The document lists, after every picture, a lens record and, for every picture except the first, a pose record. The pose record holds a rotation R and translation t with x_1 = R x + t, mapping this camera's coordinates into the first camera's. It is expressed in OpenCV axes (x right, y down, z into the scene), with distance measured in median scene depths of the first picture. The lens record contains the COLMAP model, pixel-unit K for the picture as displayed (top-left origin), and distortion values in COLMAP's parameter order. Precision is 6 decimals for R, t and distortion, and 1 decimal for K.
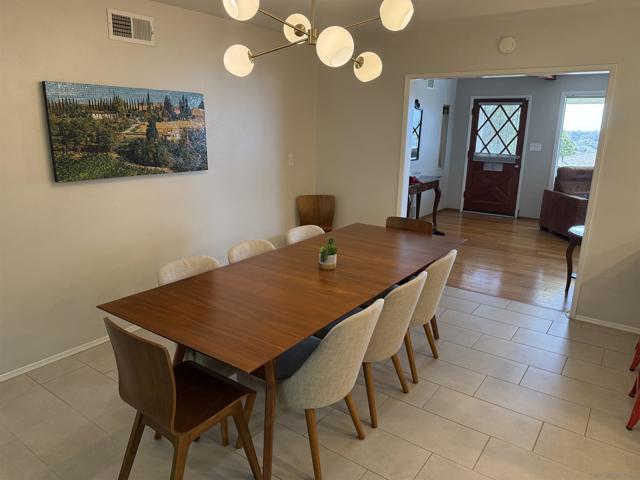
lens RADIAL K [[450.1, 0, 320.0], [0, 450.1, 240.0], [0, 0, 1]] dist [0.073997, -0.091350]
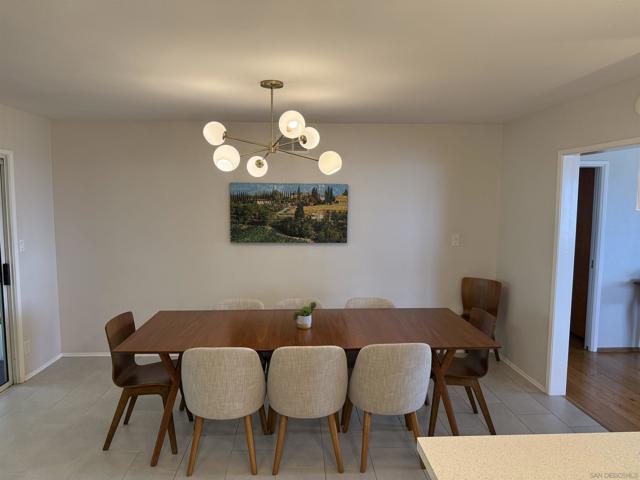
lens RADIAL K [[450.1, 0, 320.0], [0, 450.1, 240.0], [0, 0, 1]] dist [0.073997, -0.091350]
pose [[0.620668, 0.057614, -0.781954, 0.765682], [-0.196369, 0.976935, -0.083886, -0.053922], [0.759085, 0.205617, 0.617666, 0.215854]]
